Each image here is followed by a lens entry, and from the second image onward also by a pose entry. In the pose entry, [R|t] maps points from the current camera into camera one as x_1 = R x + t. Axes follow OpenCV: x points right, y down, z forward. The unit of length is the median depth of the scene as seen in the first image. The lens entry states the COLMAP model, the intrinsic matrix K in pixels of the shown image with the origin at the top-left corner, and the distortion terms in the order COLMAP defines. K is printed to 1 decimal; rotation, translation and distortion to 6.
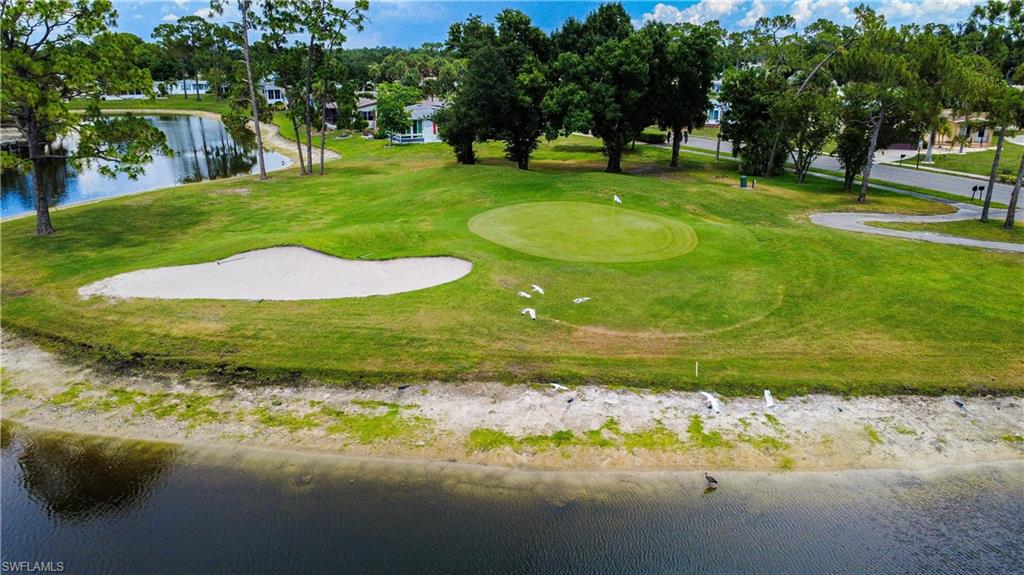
lens RADIAL K [[751.1, 0, 502.6], [0, 751.1, 285.5], [0, 0, 1]] dist [0.004340, 0.003744]
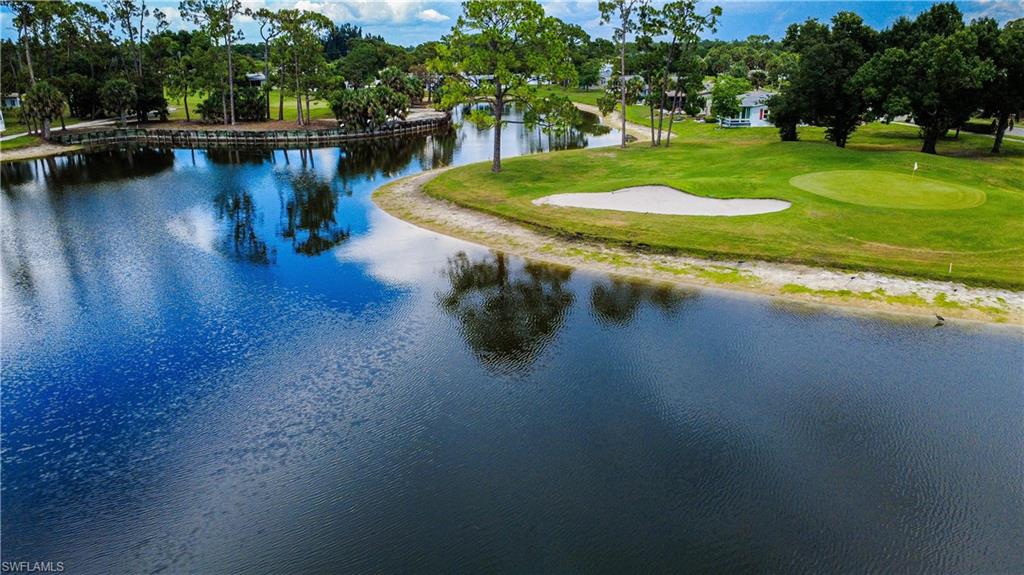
lens RADIAL K [[742.9, 0, 512.7], [0, 742.9, 291.8], [0, 0, 1]] dist [-0.001268, 0.034019]
pose [[0.925486, 0.109896, -0.362489, -0.000445], [-0.102842, 0.993942, 0.038765, 0.088665], [0.364553, 0.001403, 0.931181, -0.315695]]
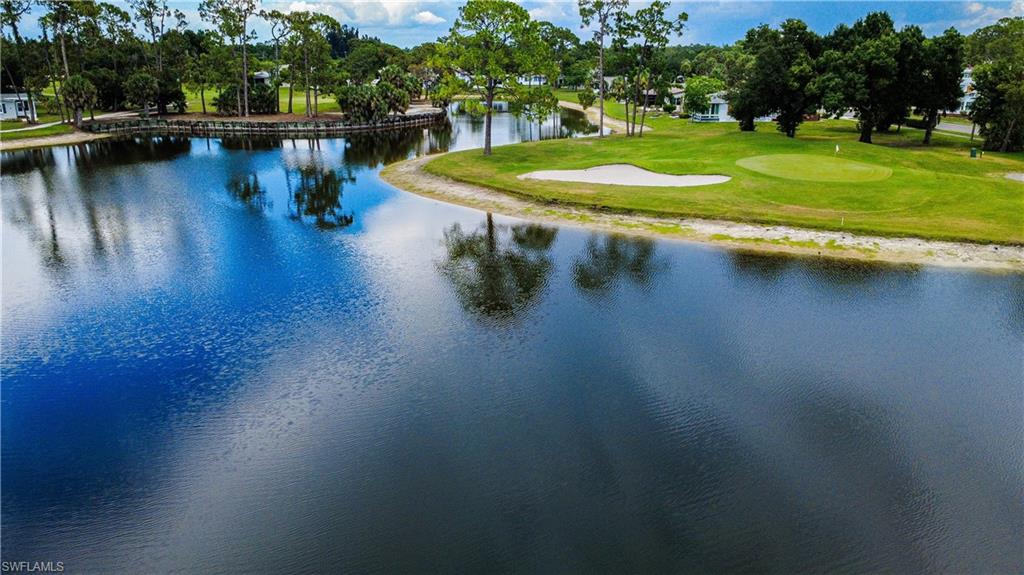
lens RADIAL K [[742.9, 0, 512.7], [0, 742.9, 291.8], [0, 0, 1]] dist [-0.001268, 0.034019]
pose [[0.927985, 0.114453, -0.354606, 0.081142], [-0.109425, 0.993404, 0.034271, 0.146109], [0.356189, 0.007000, 0.934388, -0.479705]]
